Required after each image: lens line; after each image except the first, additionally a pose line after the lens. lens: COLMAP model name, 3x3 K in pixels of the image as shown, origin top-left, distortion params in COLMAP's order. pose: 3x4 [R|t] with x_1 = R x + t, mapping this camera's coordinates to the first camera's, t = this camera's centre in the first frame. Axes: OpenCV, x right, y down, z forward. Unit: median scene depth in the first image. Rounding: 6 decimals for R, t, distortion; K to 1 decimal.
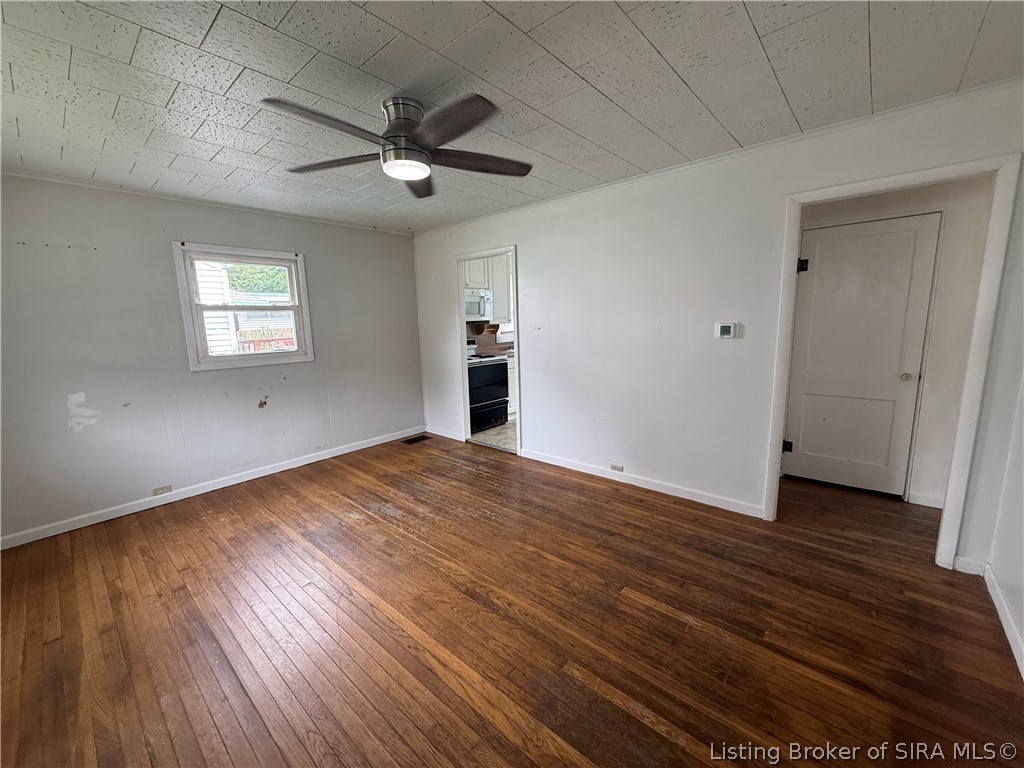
lens RADIAL K [[409.0, 0, 511.3], [0, 409.0, 384.3], [0, 0, 1]] dist [0.002089, 0.000145]
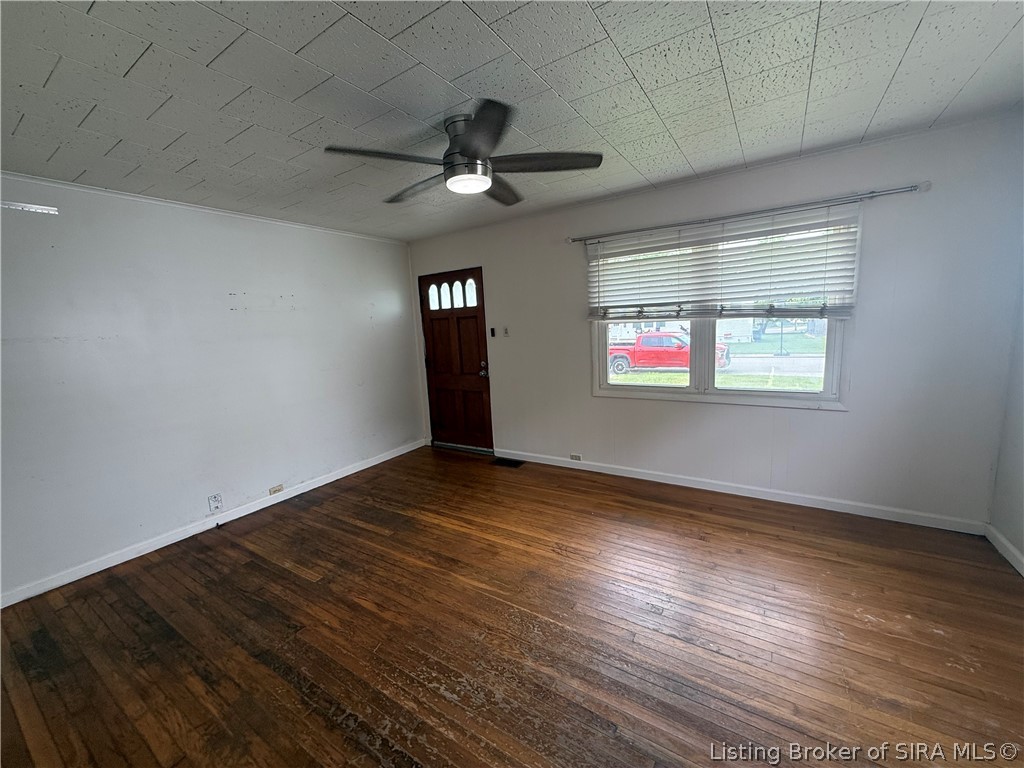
lens RADIAL K [[409.0, 0, 515.0], [0, 409.0, 383.3], [0, 0, 1]] dist [0.002089, 0.000145]
pose [[-0.984921, 0.103157, -0.138884, -0.150590], [0.056693, 0.950908, 0.304237, -0.306137], [0.163450, 0.291775, -0.942418, 1.826433]]
